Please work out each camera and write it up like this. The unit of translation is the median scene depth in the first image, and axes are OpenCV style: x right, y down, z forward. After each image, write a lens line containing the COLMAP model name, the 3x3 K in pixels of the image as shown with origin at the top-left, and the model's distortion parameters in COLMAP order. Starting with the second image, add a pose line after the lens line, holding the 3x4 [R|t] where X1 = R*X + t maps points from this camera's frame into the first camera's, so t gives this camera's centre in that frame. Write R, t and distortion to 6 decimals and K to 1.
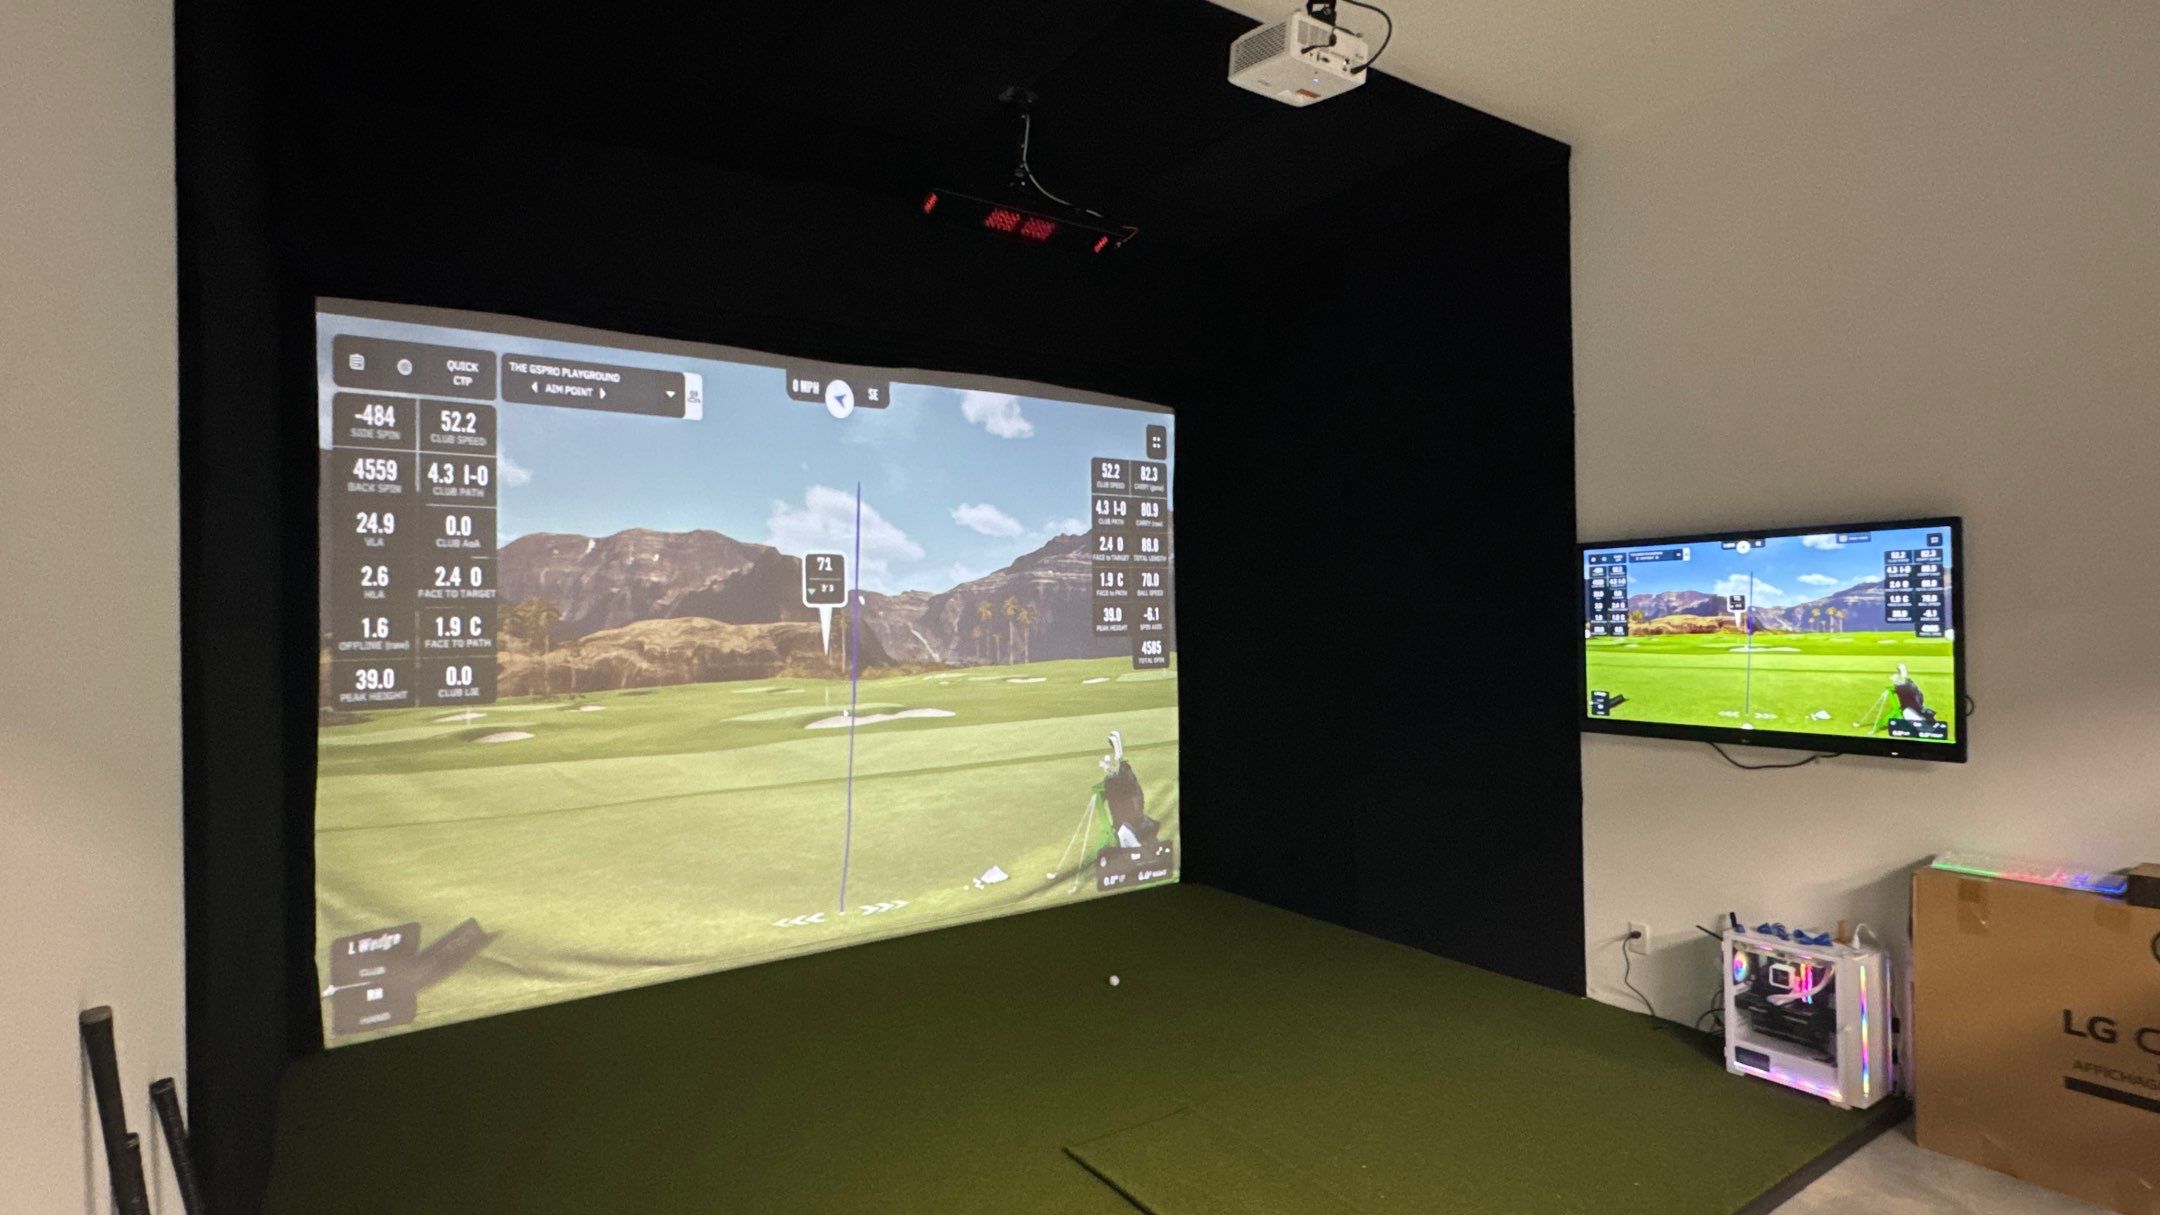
lens RADIAL K [[1049.5, 0, 1072.3], [0, 1049.5, 613.0], [0, 0, 1]] dist [-0.001251, -0.005024]
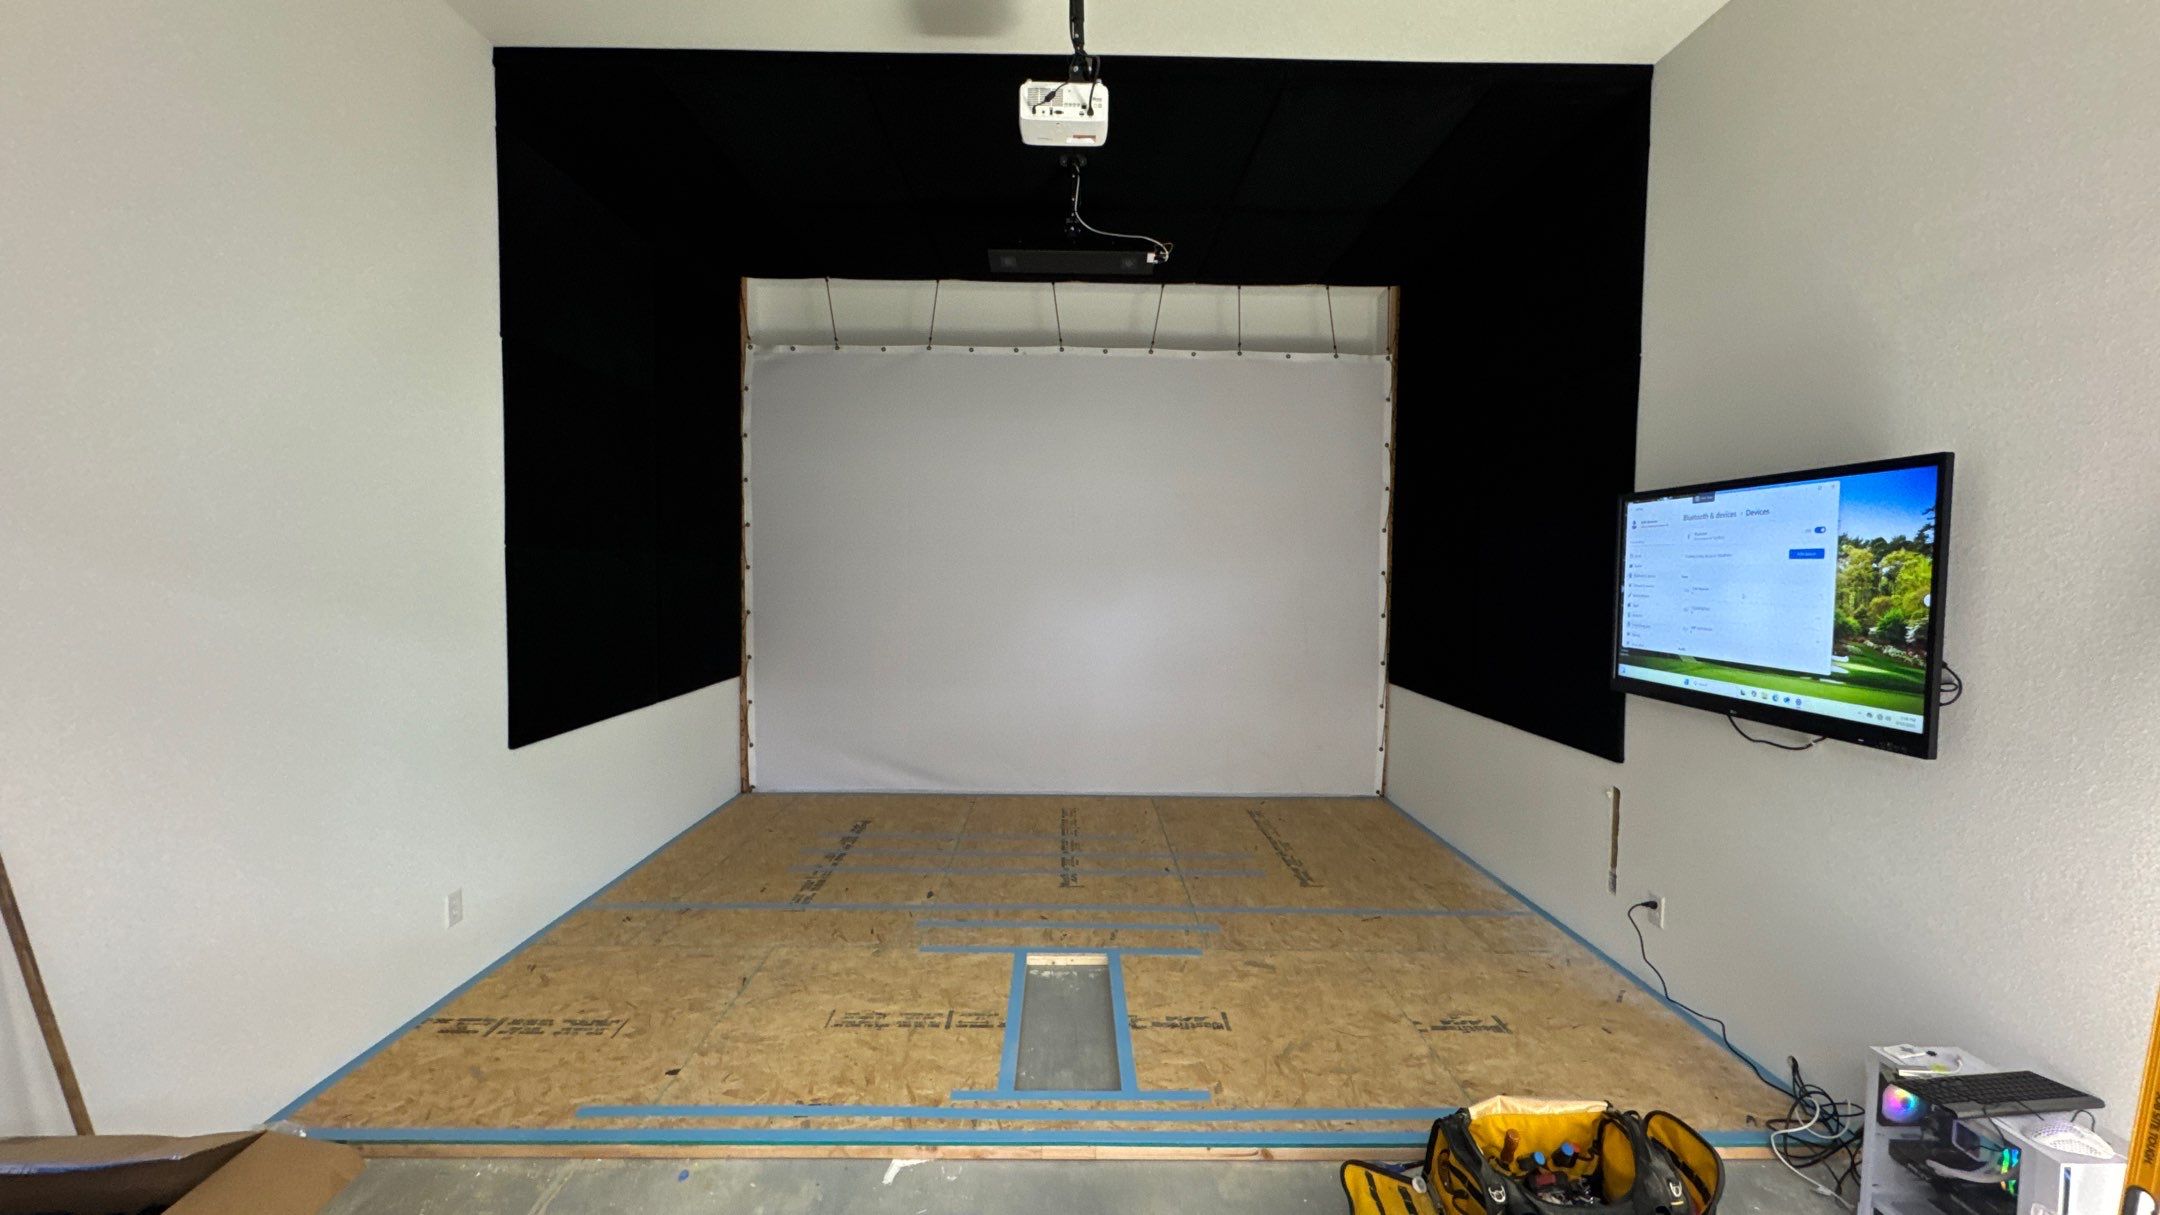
lens RADIAL K [[866.9, 0, 1078.7], [0, 866.9, 610.0], [0, 0, 1]] dist [-0.002448, 0.002154]
pose [[0.841669, 0.056830, -0.536996, 0.485191], [-0.024014, 0.997402, 0.067915, -0.001354], [0.539460, -0.044267, 0.840847, 0.063490]]
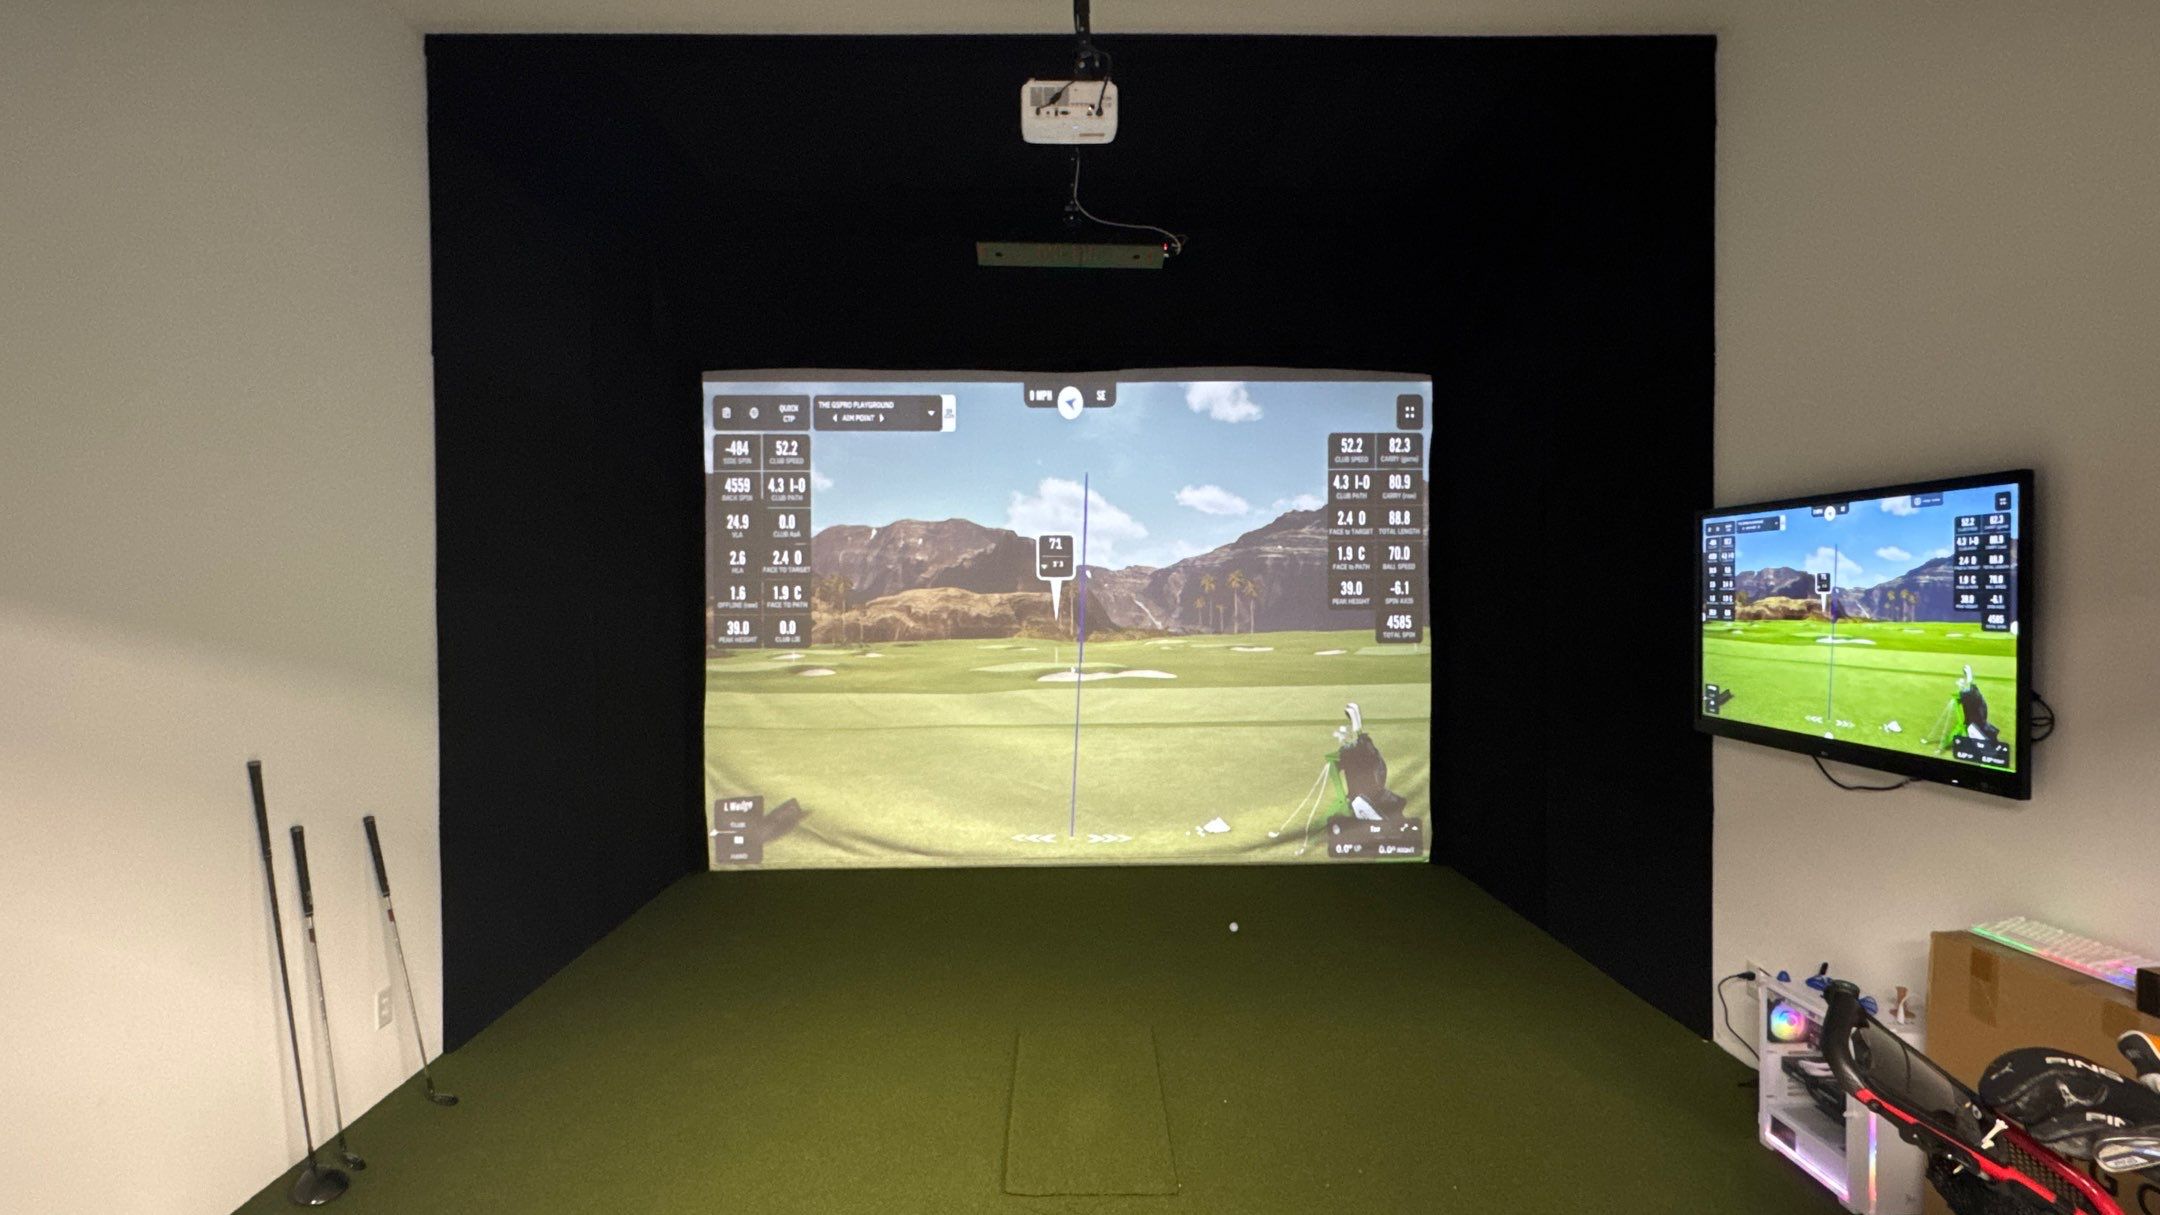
lens RADIAL K [[1049.5, 0, 1085.0], [0, 1049.5, 613.3], [0, 0, 1]] dist [-0.001251, -0.005024]
pose [[0.846783, 0.022211, -0.531475, 0.504375], [-0.006107, 0.999468, 0.032039, -0.007199], [0.531904, -0.023885, 0.846468, 0.010674]]
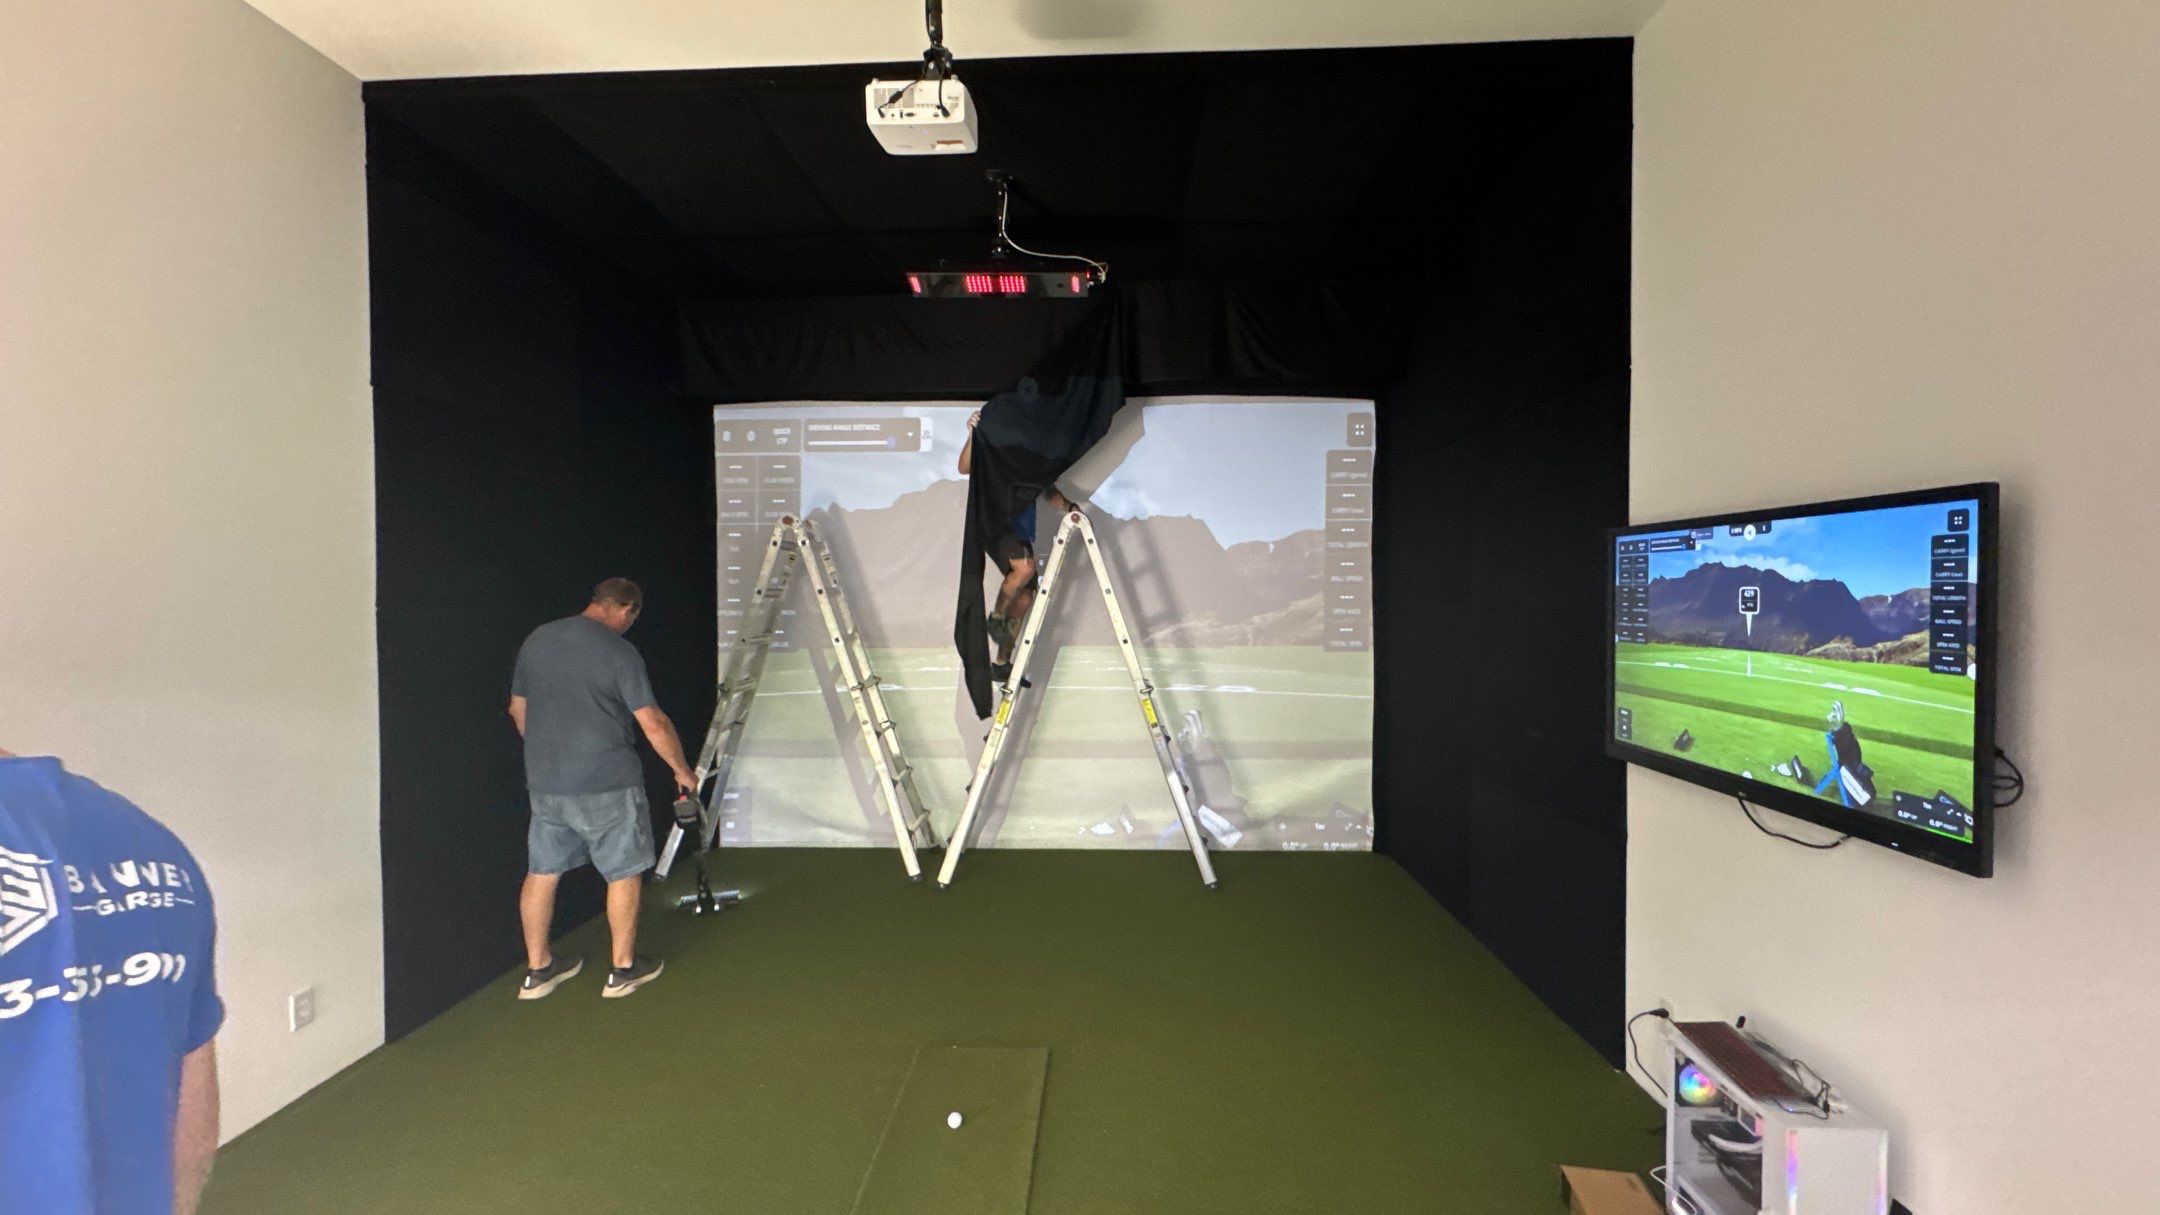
lens RADIAL K [[866.9, 0, 1078.1], [0, 866.9, 608.3], [0, 0, 1]] dist [-0.002448, 0.002154]
pose [[0.813061, 0.027782, -0.581515, 0.527347], [-0.006081, 0.999211, 0.039236, -0.026033], [0.582146, -0.028365, 0.812589, 0.197758]]
